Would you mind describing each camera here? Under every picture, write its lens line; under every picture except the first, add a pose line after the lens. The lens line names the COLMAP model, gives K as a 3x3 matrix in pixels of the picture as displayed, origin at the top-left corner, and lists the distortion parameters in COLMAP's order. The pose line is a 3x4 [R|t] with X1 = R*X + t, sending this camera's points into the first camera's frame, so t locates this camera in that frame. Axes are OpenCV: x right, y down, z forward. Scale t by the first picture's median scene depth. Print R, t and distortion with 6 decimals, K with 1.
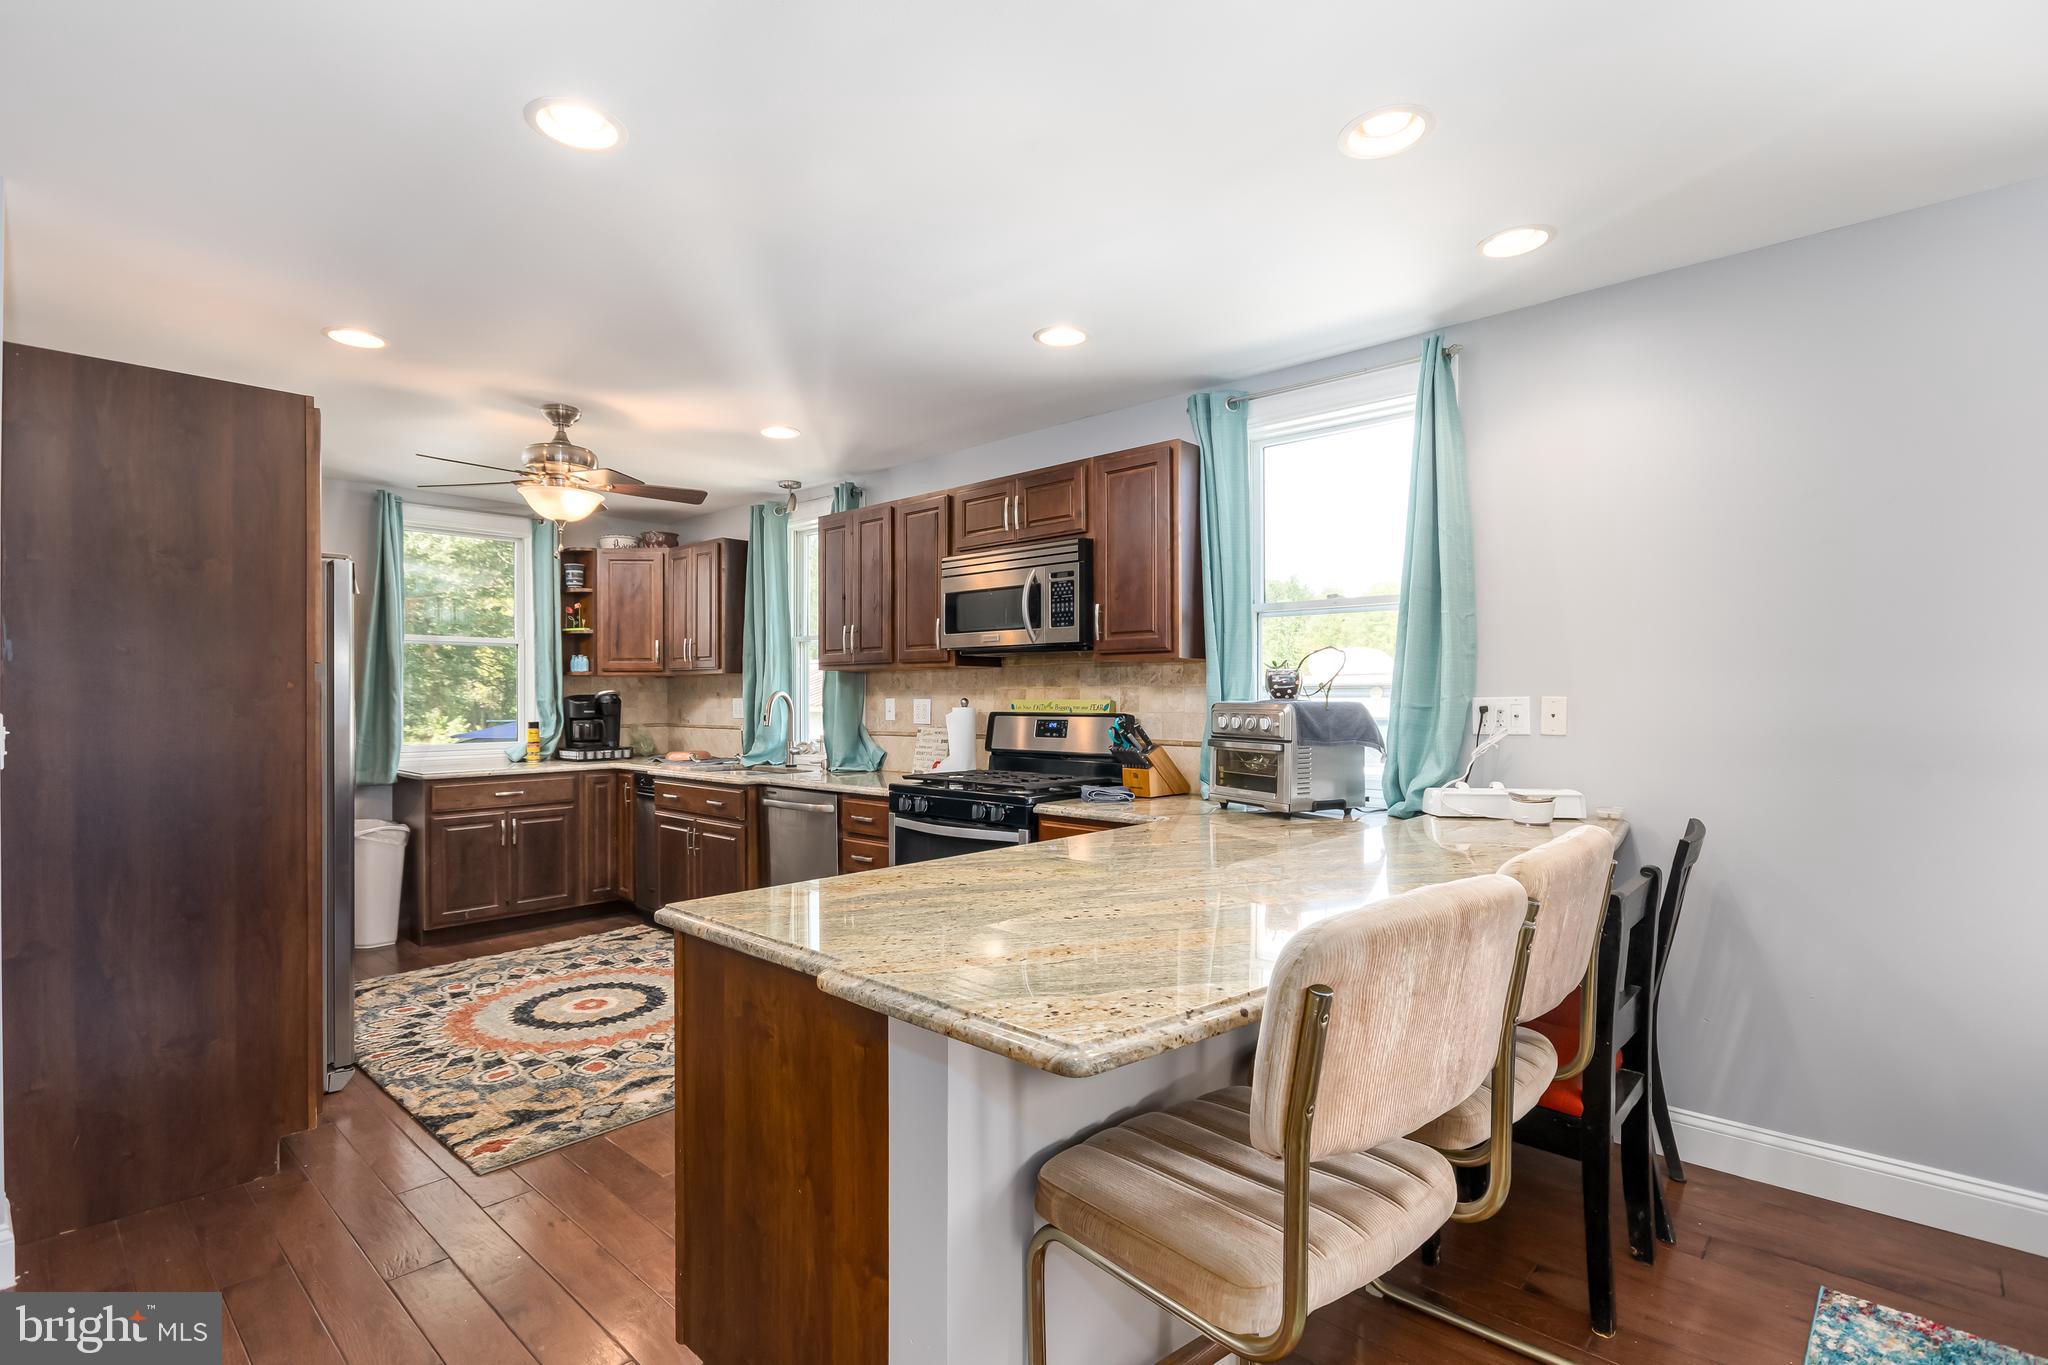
lens RADIAL K [[953.7, 0, 1024.6], [0, 953.7, 696.3], [0, 0, 1]] dist [-0.000354, 0.000189]
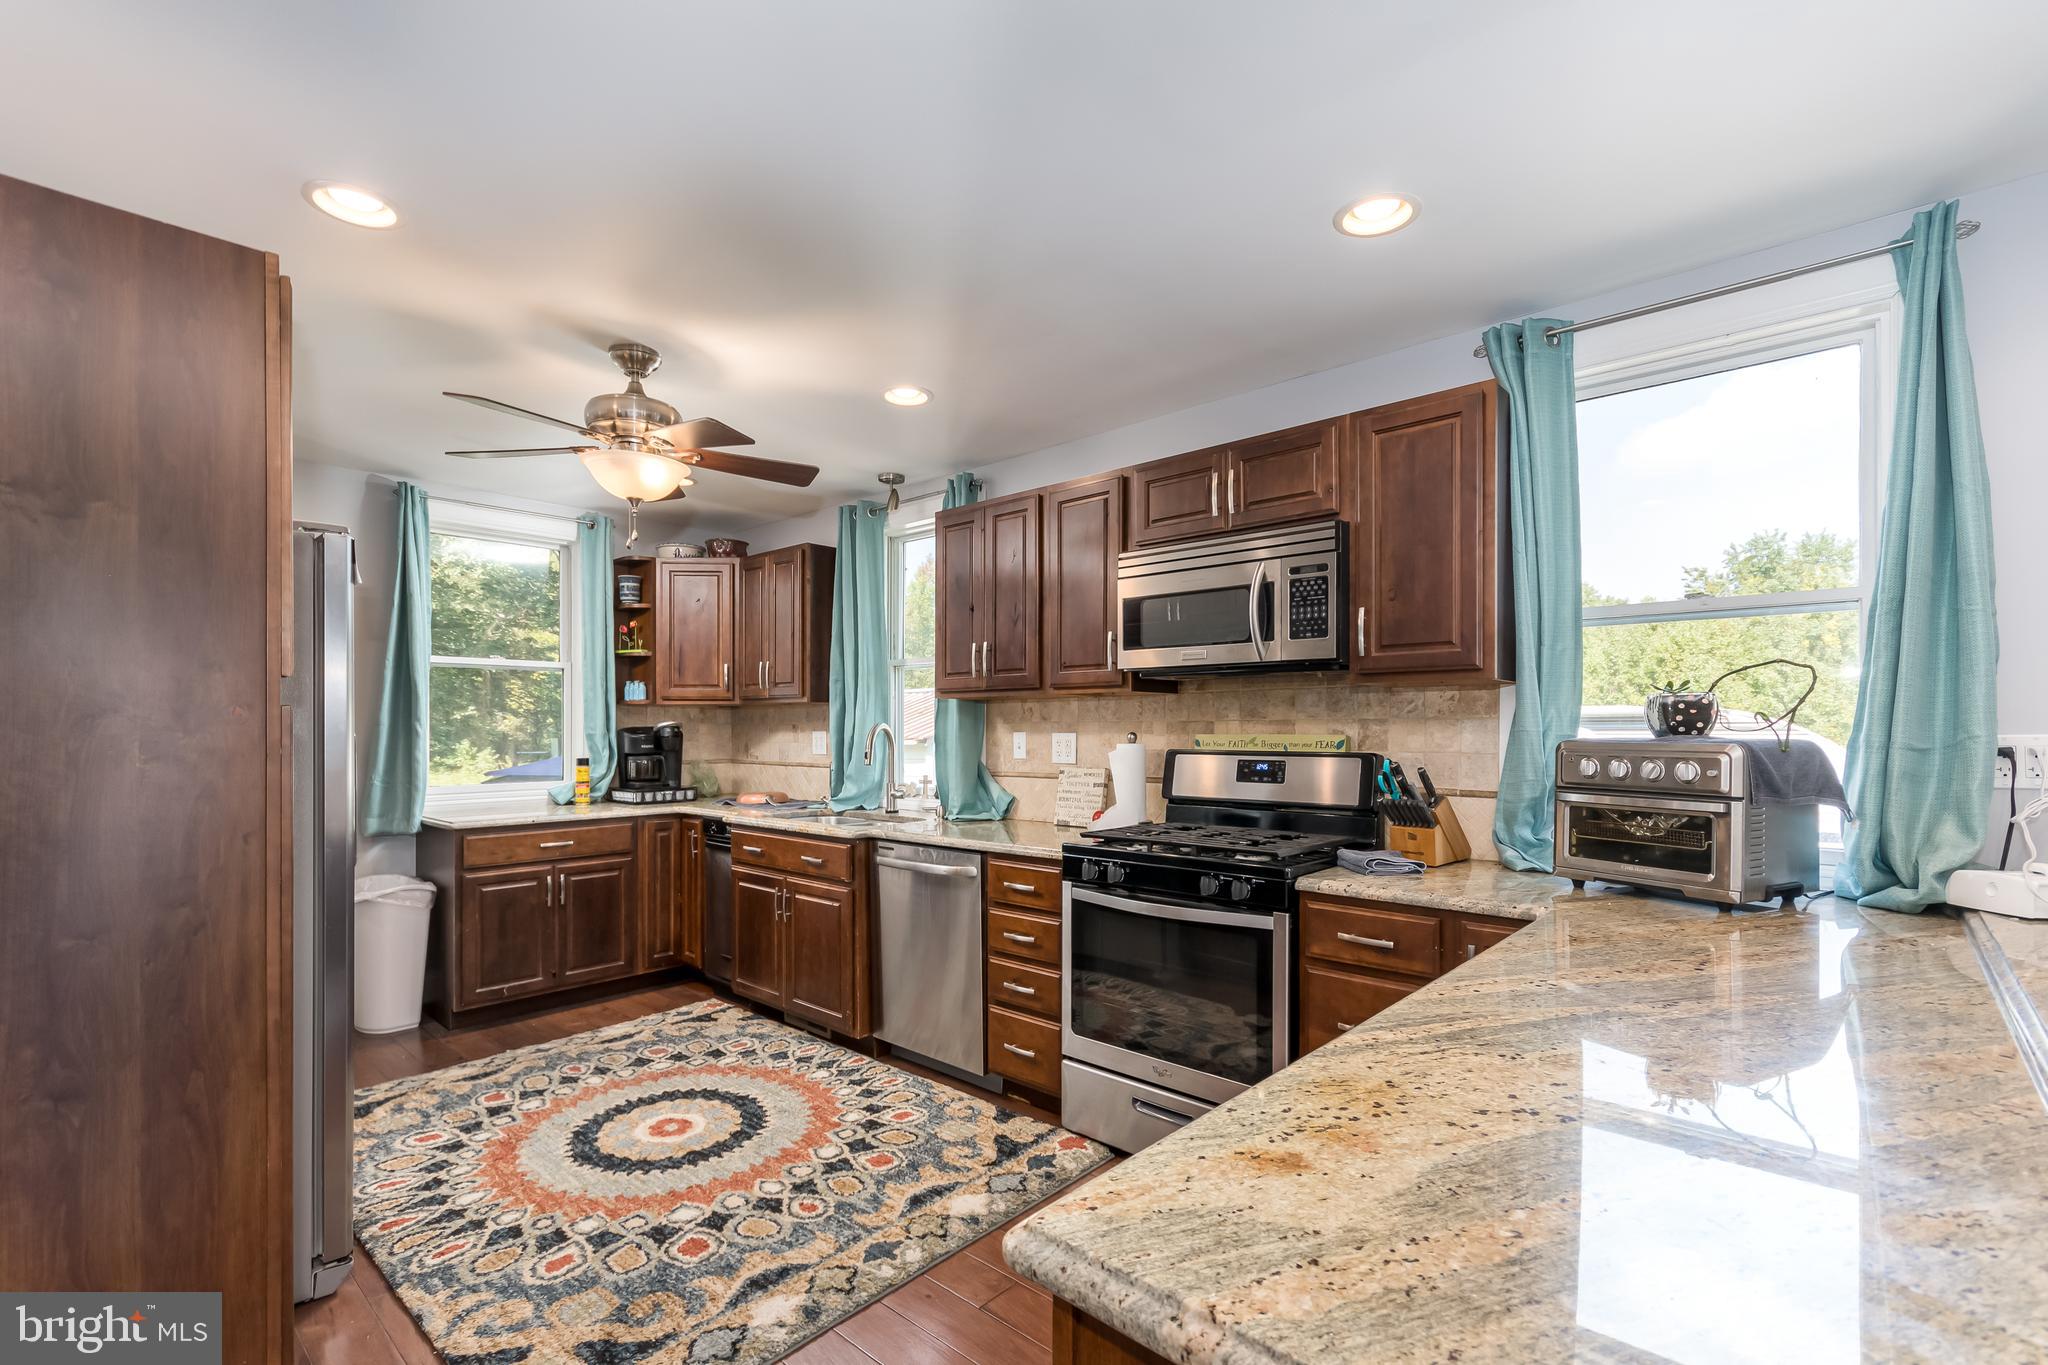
lens RADIAL K [[898.3, 0, 1039.2], [0, 898.3, 731.5], [0, 0, 1]] dist [0.000392, 0.000099]
pose [[0.999874, 0.002609, 0.015656, -0.160318], [-0.002651, 0.999993, 0.002661, -0.000679], [-0.015649, -0.002702, 0.999874, 0.254593]]
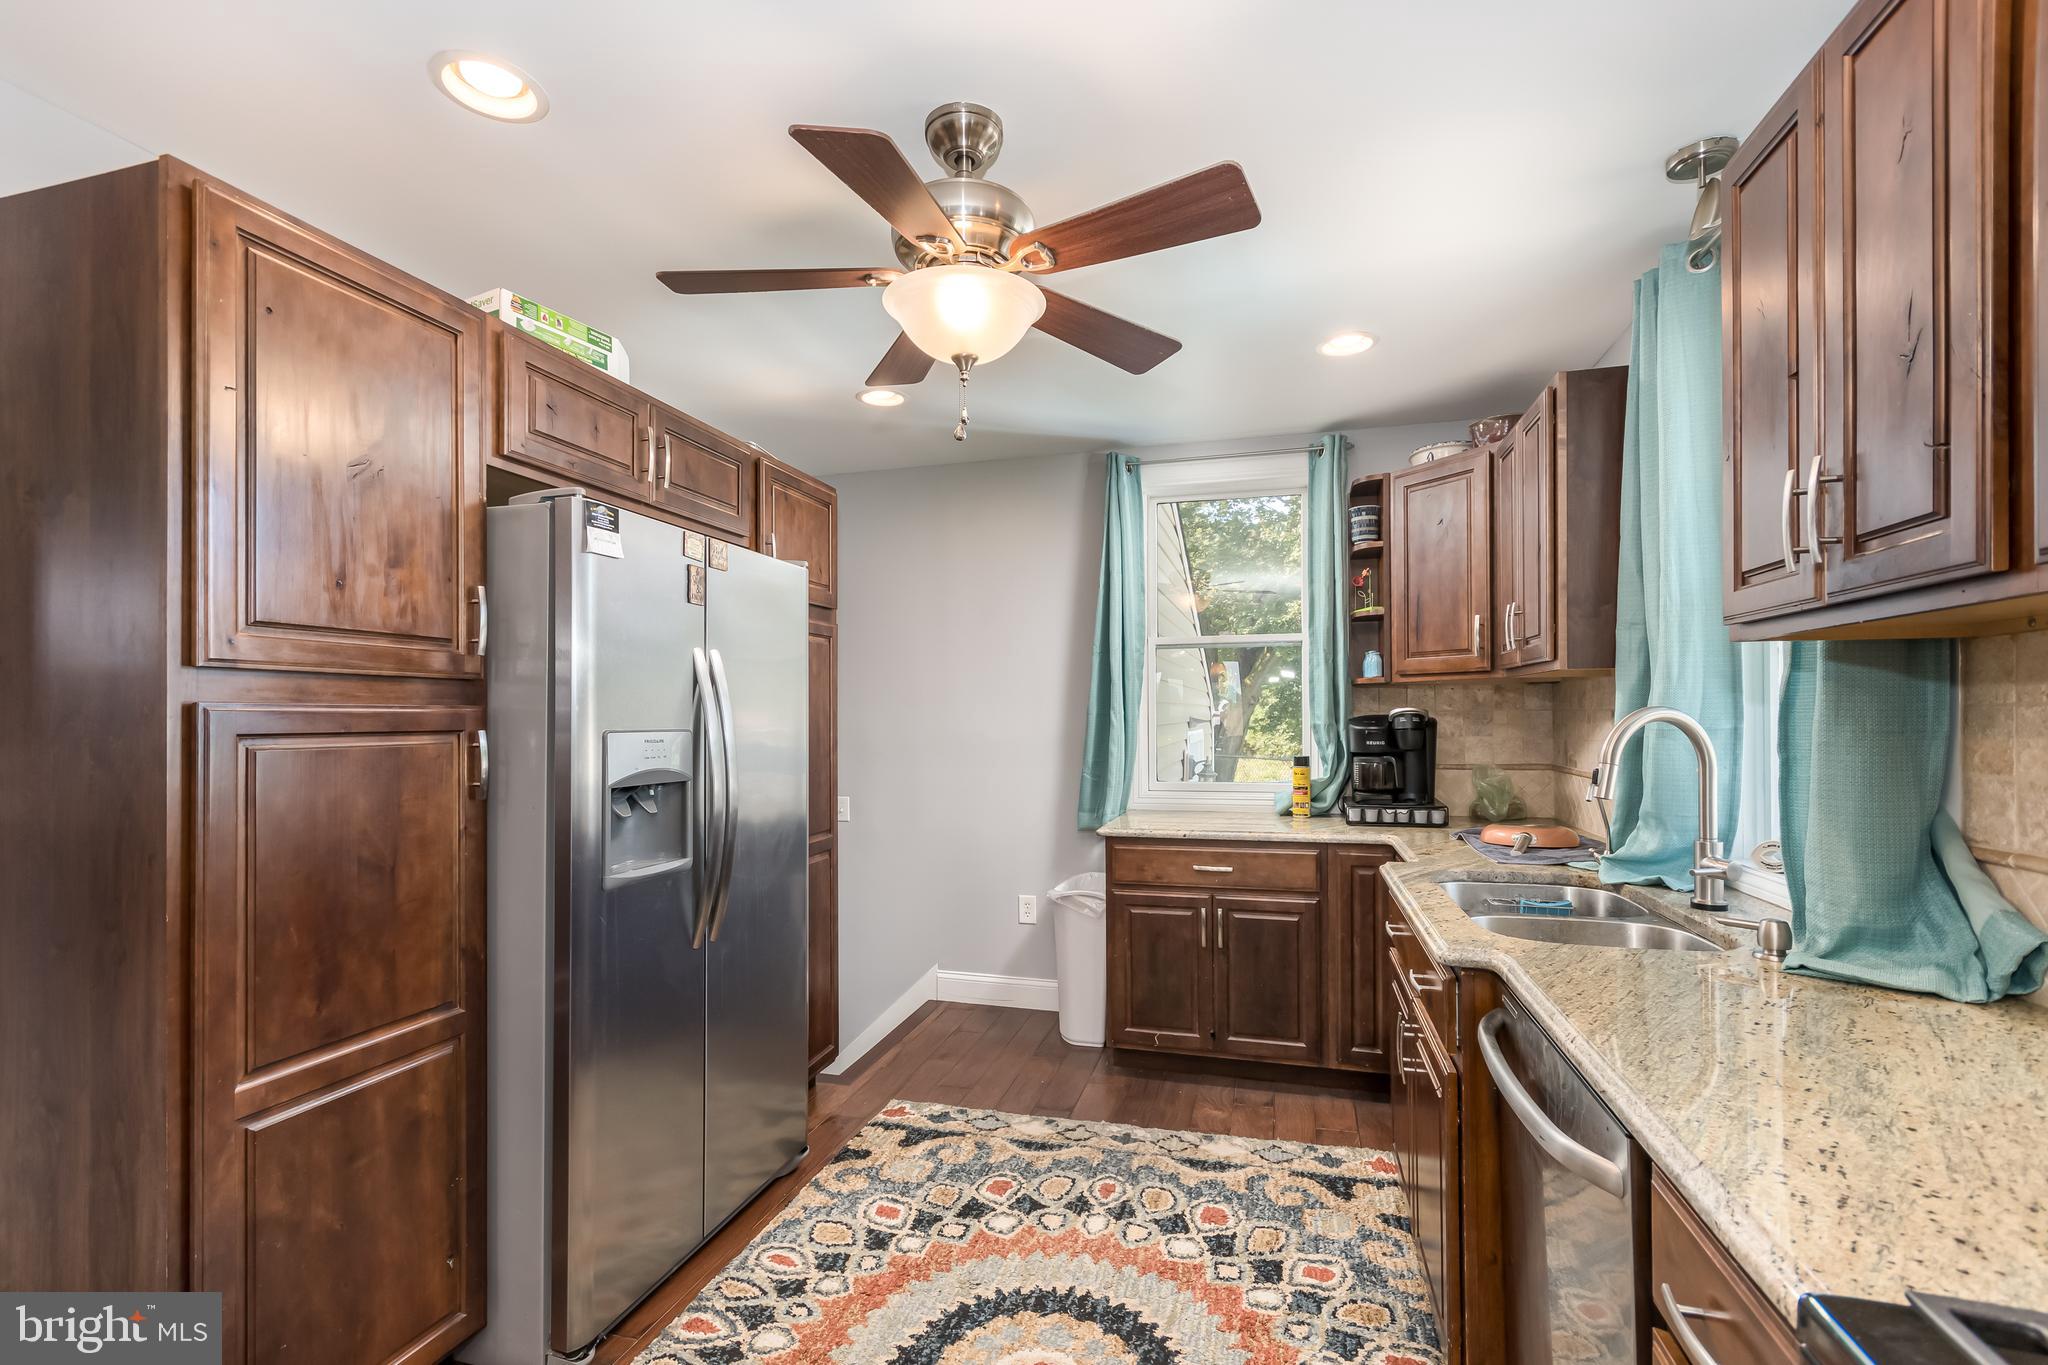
lens RADIAL K [[898.3, 0, 1031.5], [0, 898.3, 710.7], [0, 0, 1]] dist [0.000392, 0.000099]
pose [[0.454065, -0.004321, -0.890958, -0.063379], [0.002744, 0.999990, -0.003451, -0.004313], [0.890964, -0.000878, 0.454073, 0.762443]]
